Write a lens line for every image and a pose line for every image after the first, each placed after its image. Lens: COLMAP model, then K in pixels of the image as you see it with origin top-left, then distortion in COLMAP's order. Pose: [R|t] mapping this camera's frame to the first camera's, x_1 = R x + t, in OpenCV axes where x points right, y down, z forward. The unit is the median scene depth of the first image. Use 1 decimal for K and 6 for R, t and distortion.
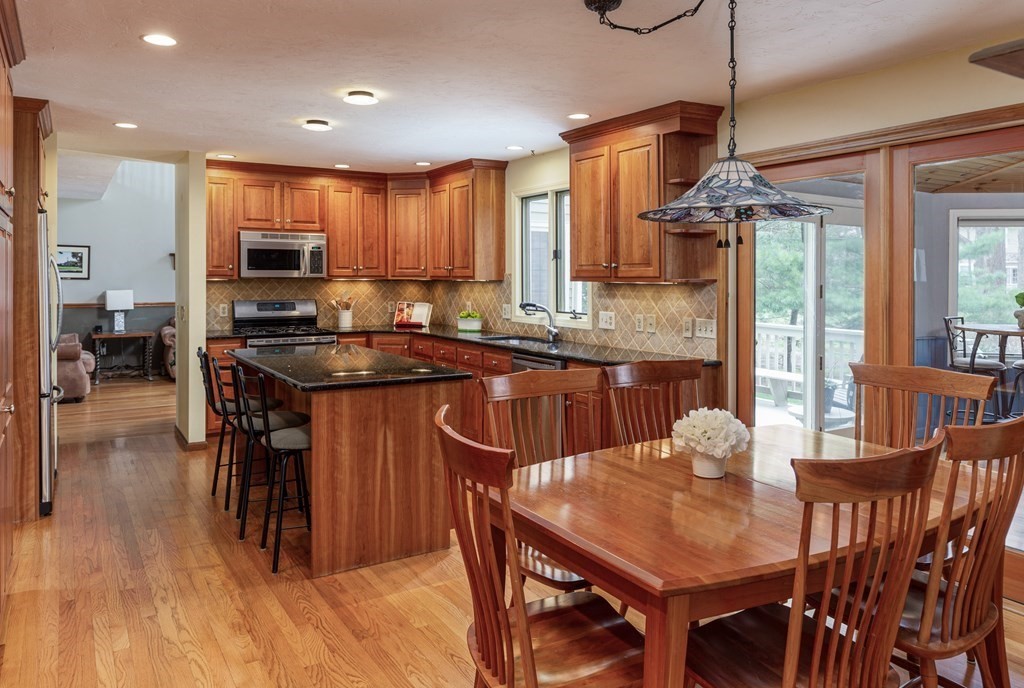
lens RADIAL K [[700.8, 0, 512.2], [0, 700.8, 281.0], [0, 0, 1]] dist [0.002737, 0.002492]
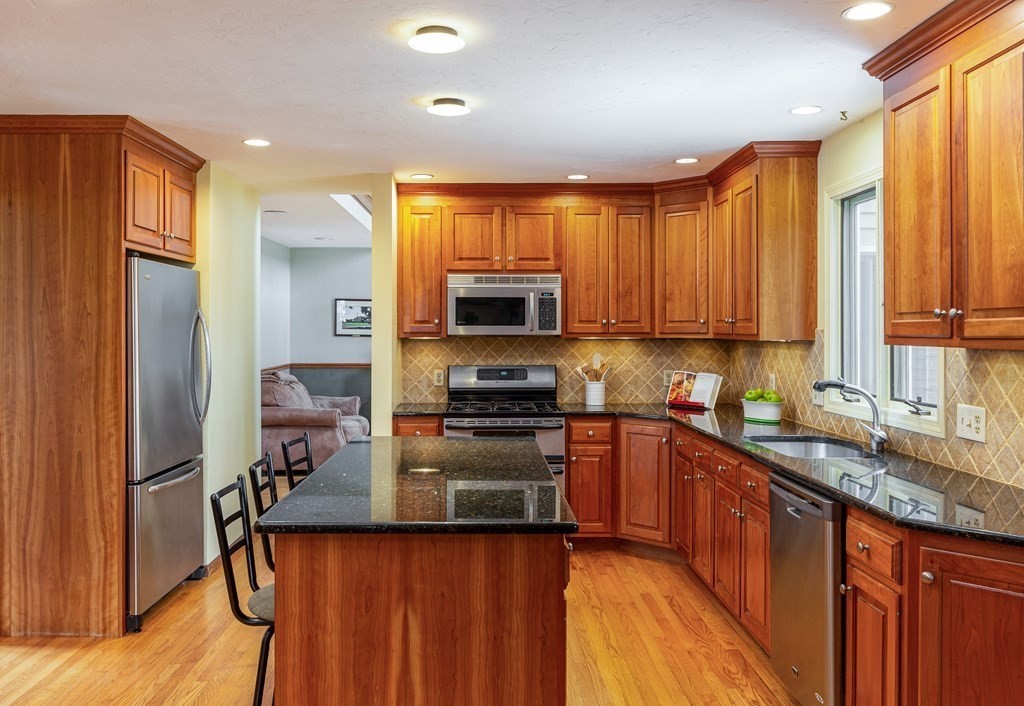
lens RADIAL K [[824.7, 0, 509.7], [0, 824.7, 334.6], [0, 0, 1]] dist [0.004537, 0.001409]
pose [[0.860077, 0.000465, -0.510164, 0.125849], [-0.001886, 0.999996, -0.002267, -0.003990], [0.510161, 0.002912, 0.860074, 0.265398]]
